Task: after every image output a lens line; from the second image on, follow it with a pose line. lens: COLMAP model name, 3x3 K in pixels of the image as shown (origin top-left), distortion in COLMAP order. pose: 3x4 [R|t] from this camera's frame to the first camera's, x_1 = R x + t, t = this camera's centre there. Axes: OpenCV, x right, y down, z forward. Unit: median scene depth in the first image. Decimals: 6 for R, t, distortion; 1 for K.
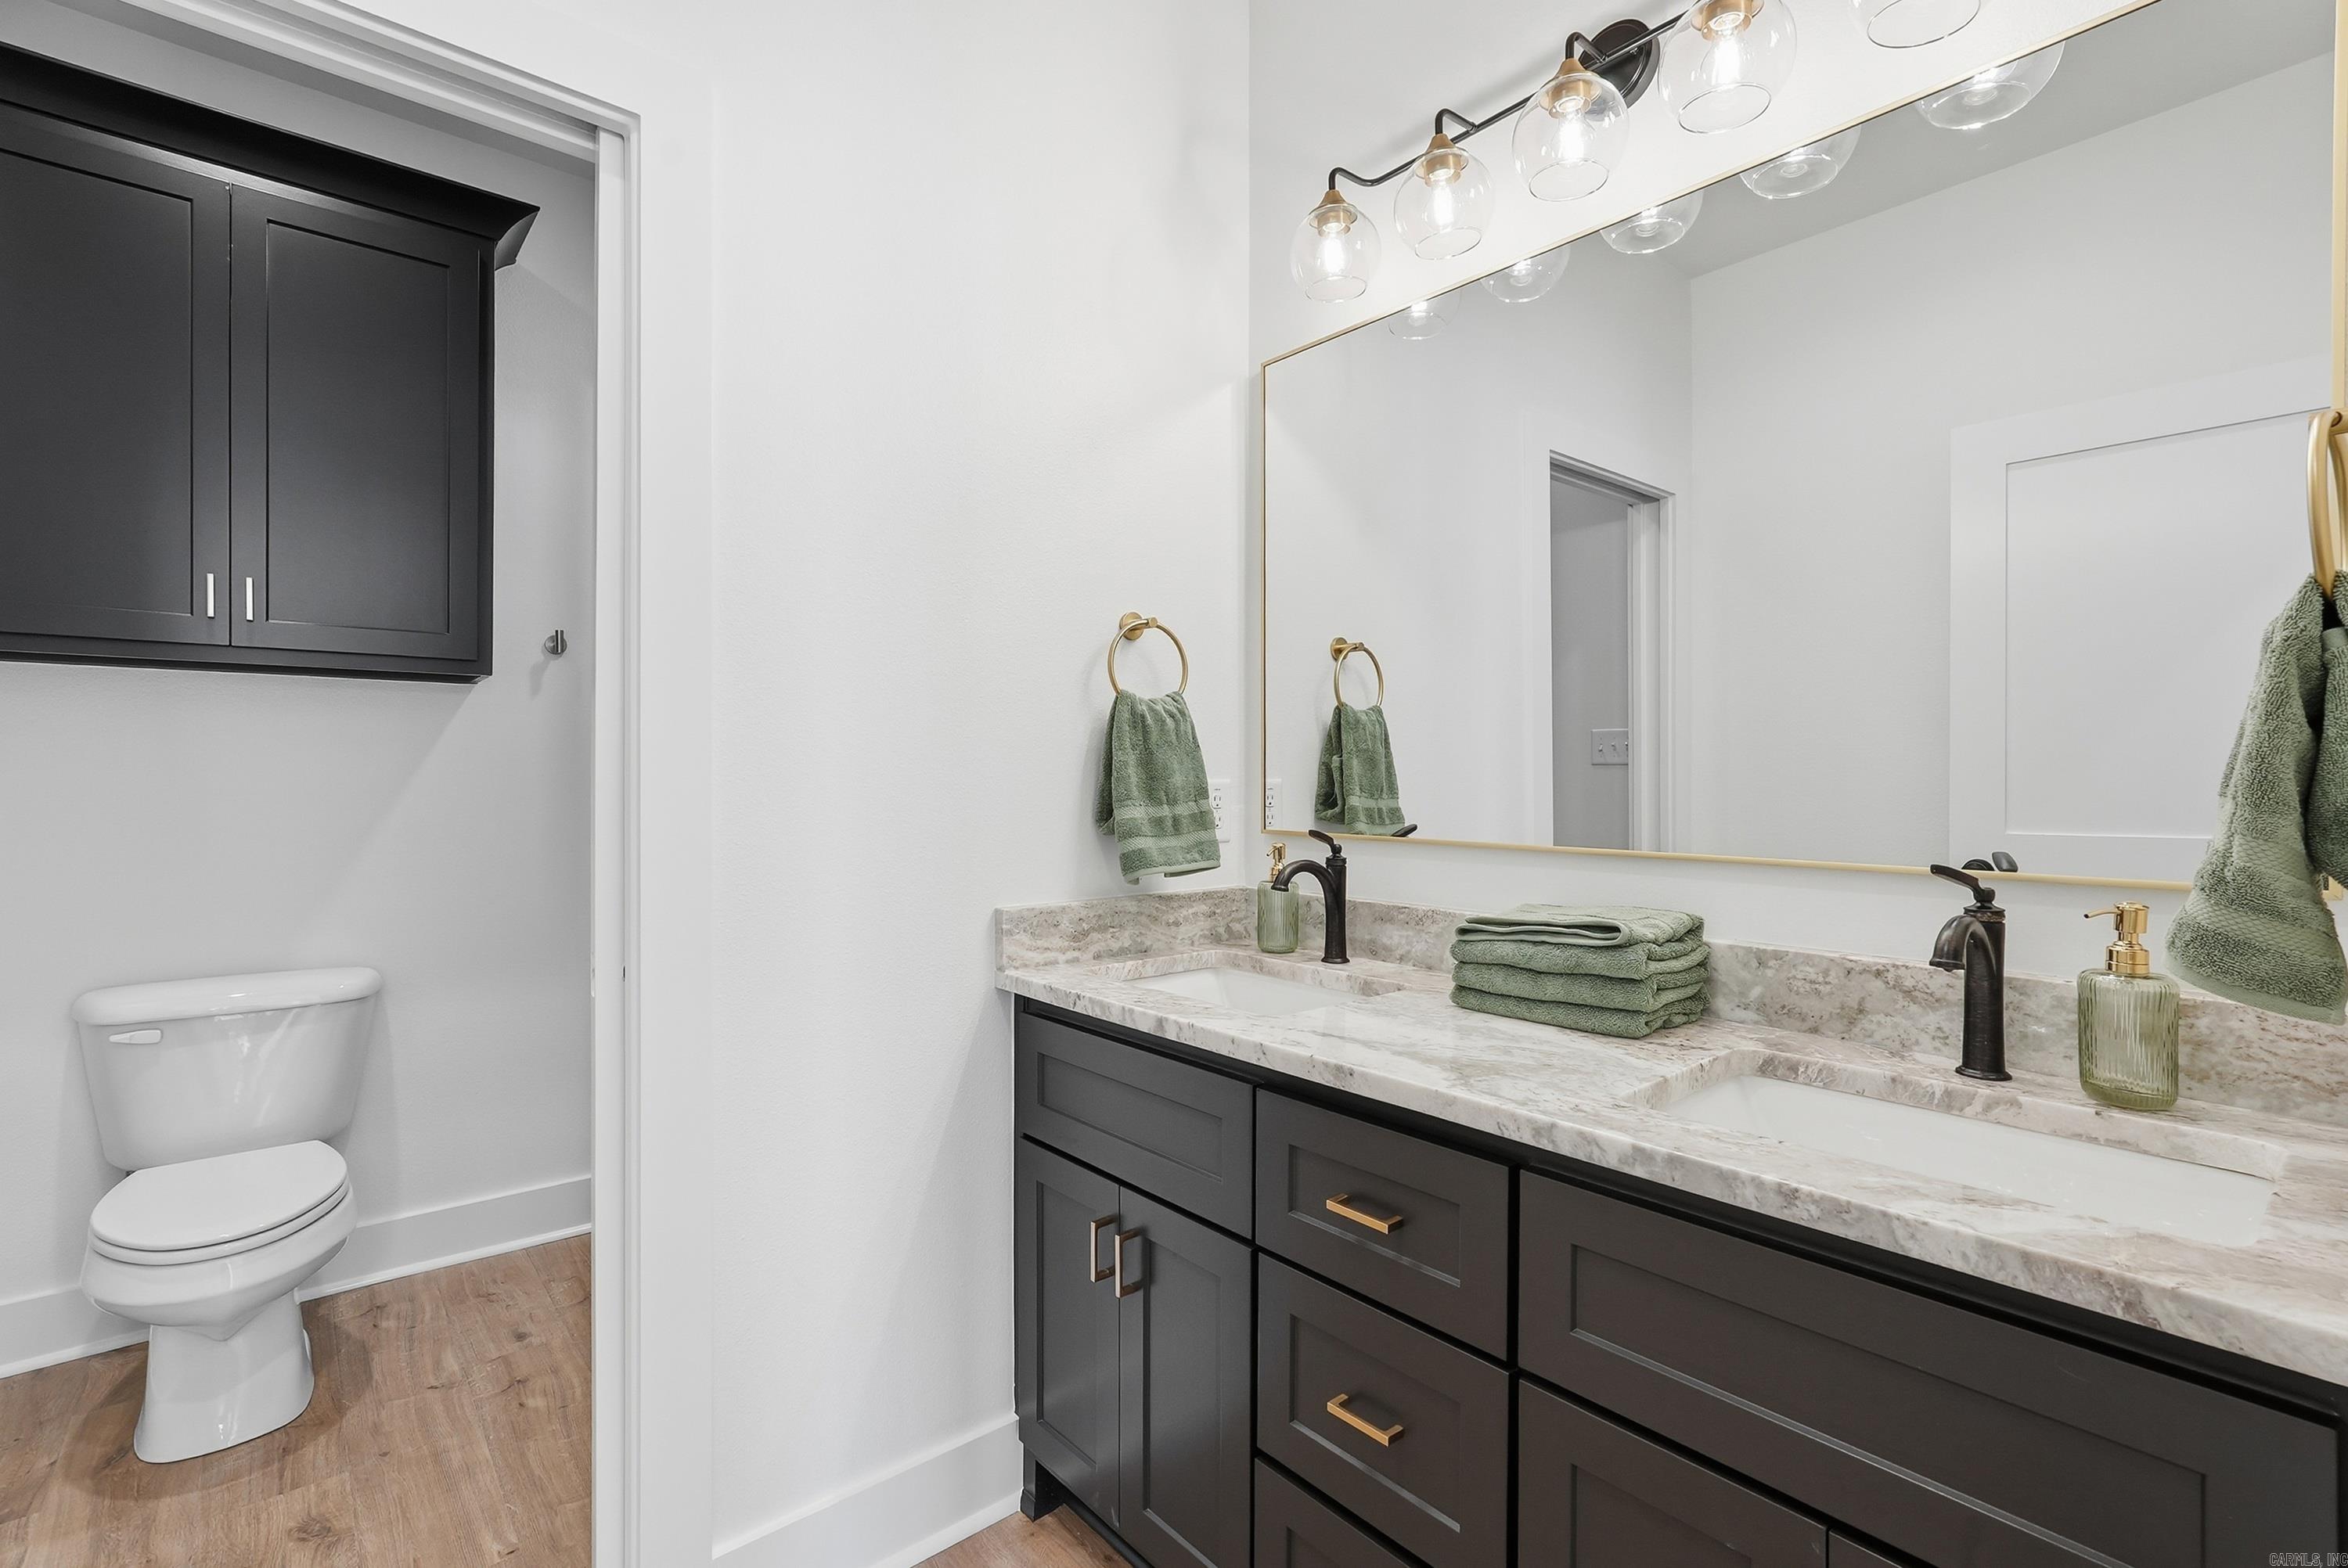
lens RADIAL K [[1047.5, 0, 1181.4], [0, 1047.5, 784.4], [0, 0, 1]] dist [-0.013433, 0.007208]
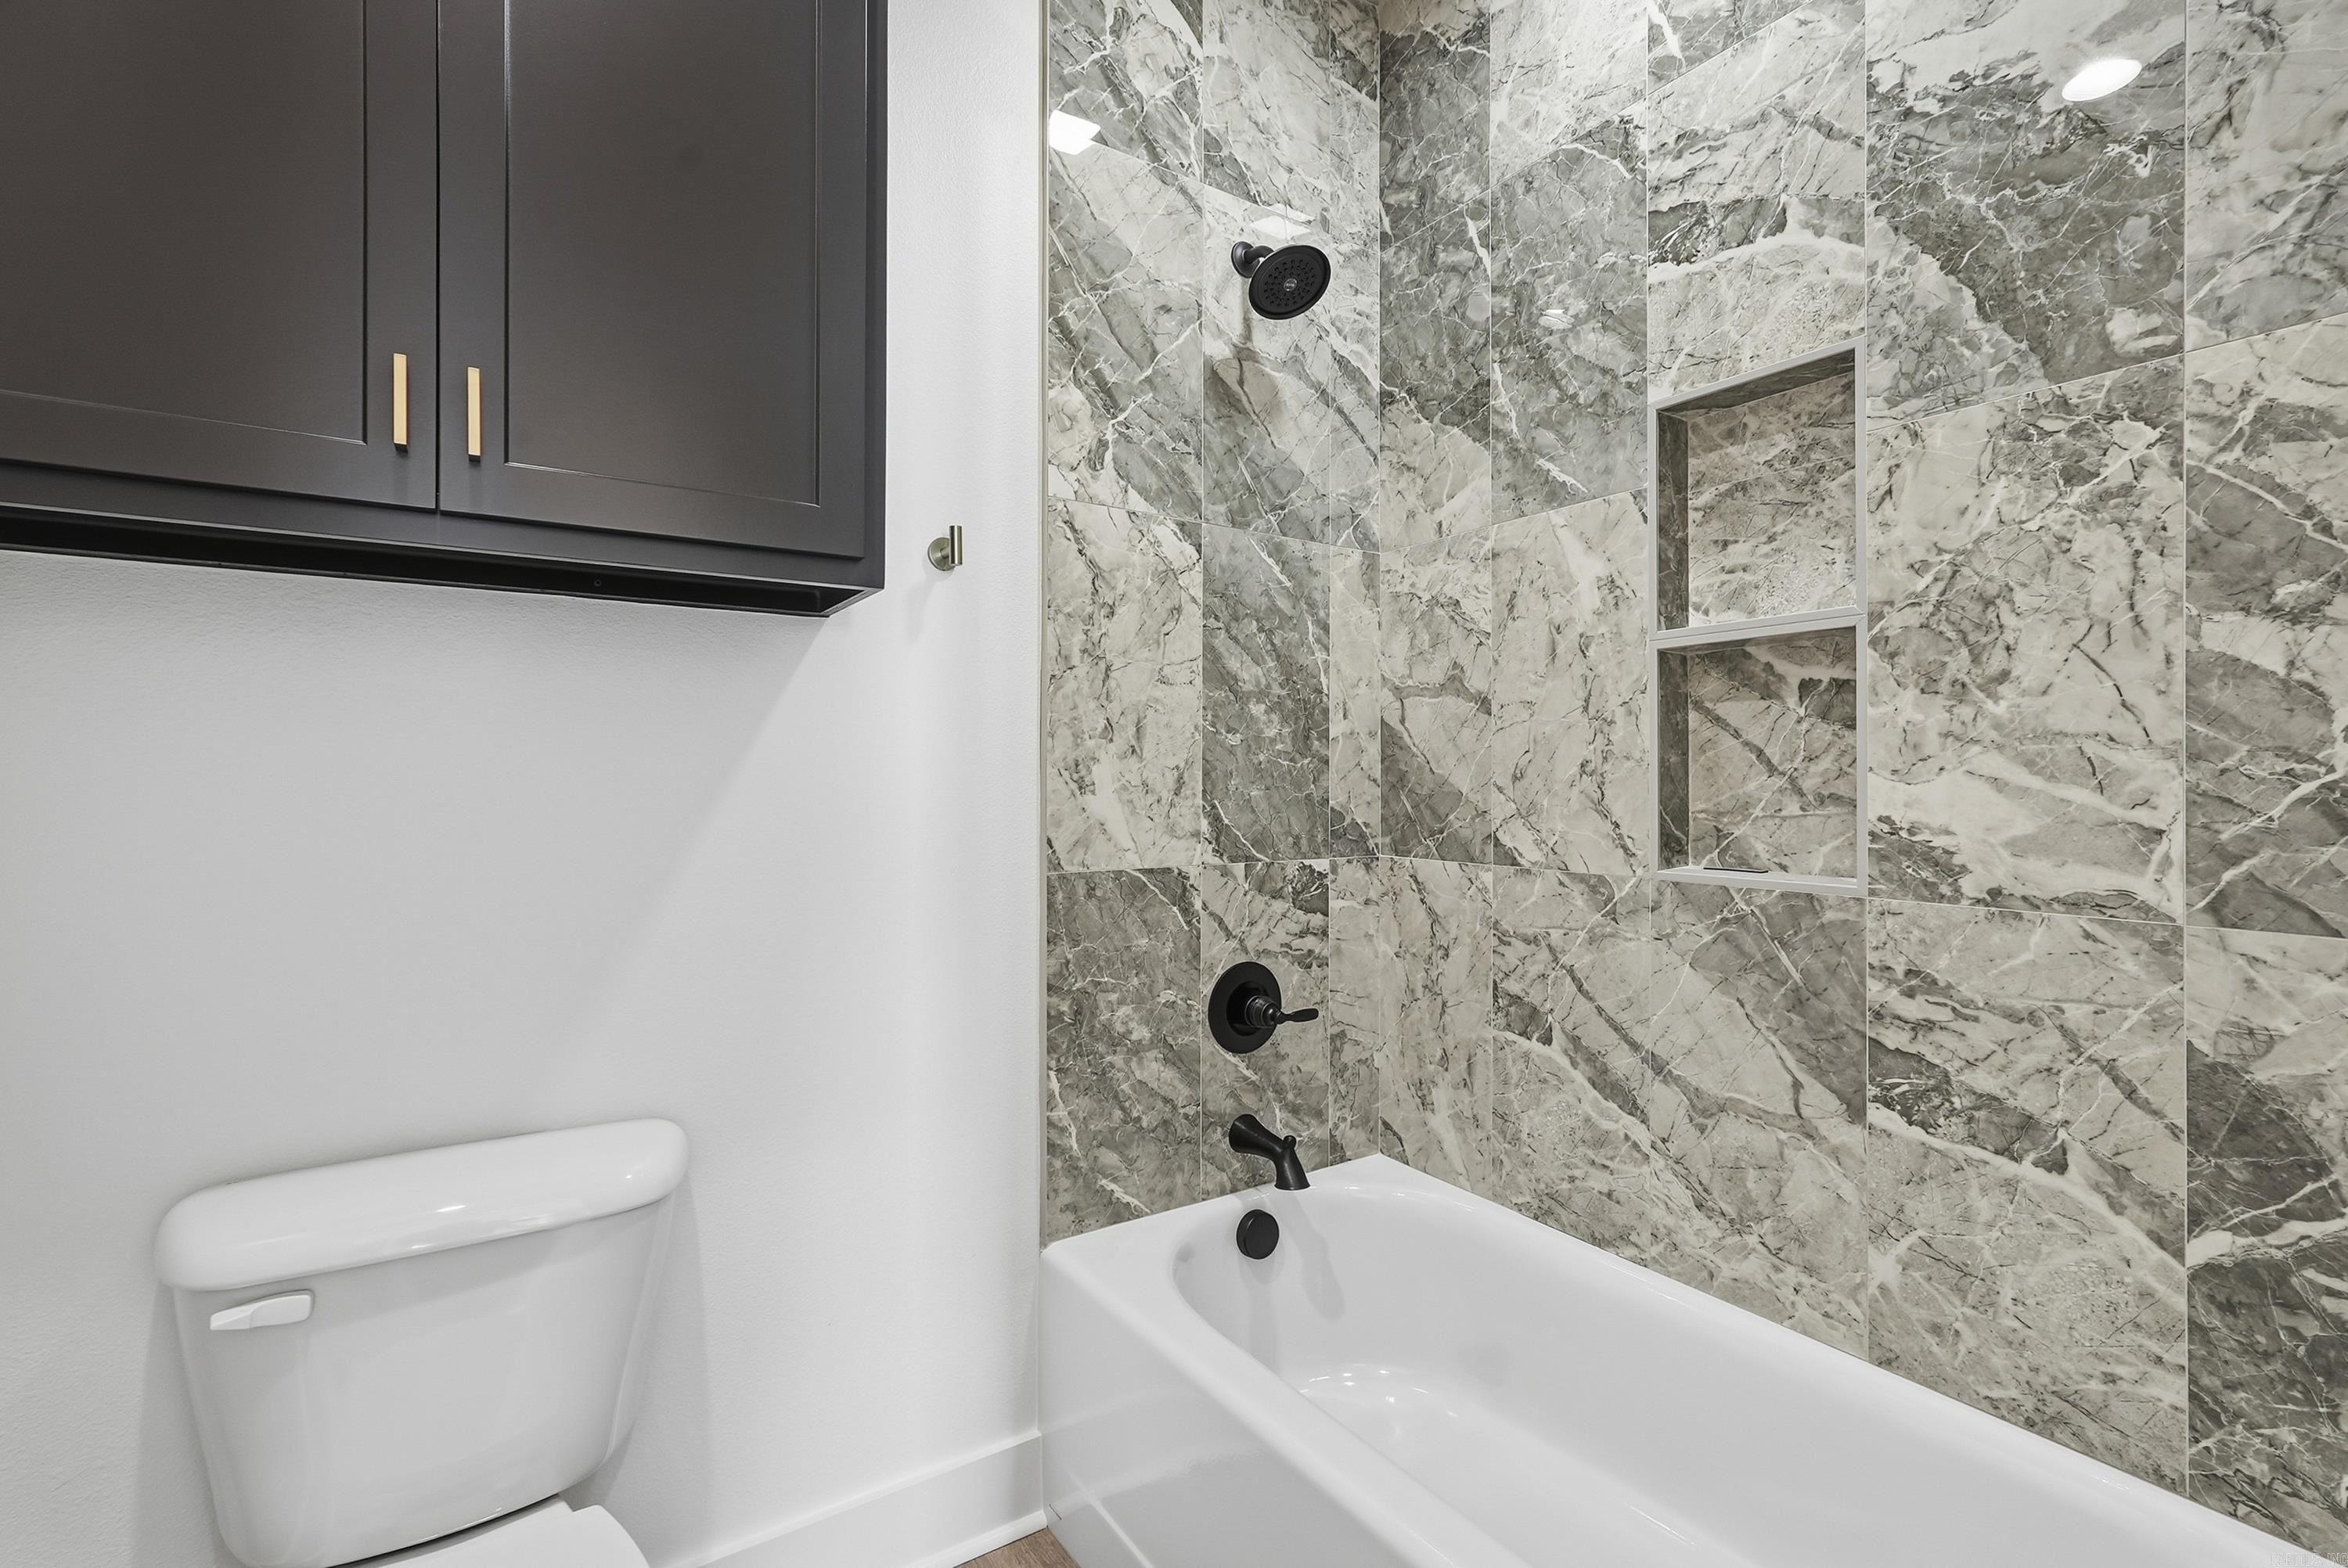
lens RADIAL K [[1047.5, 0, 1167.0], [0, 1047.5, 779.9], [0, 0, 1]] dist [-0.013433, 0.007208]
pose [[0.991358, -0.003049, -0.131149, -0.513691], [0.002021, 0.999966, -0.007973, -0.004634], [0.131168, 0.007639, 0.991331, 0.564489]]
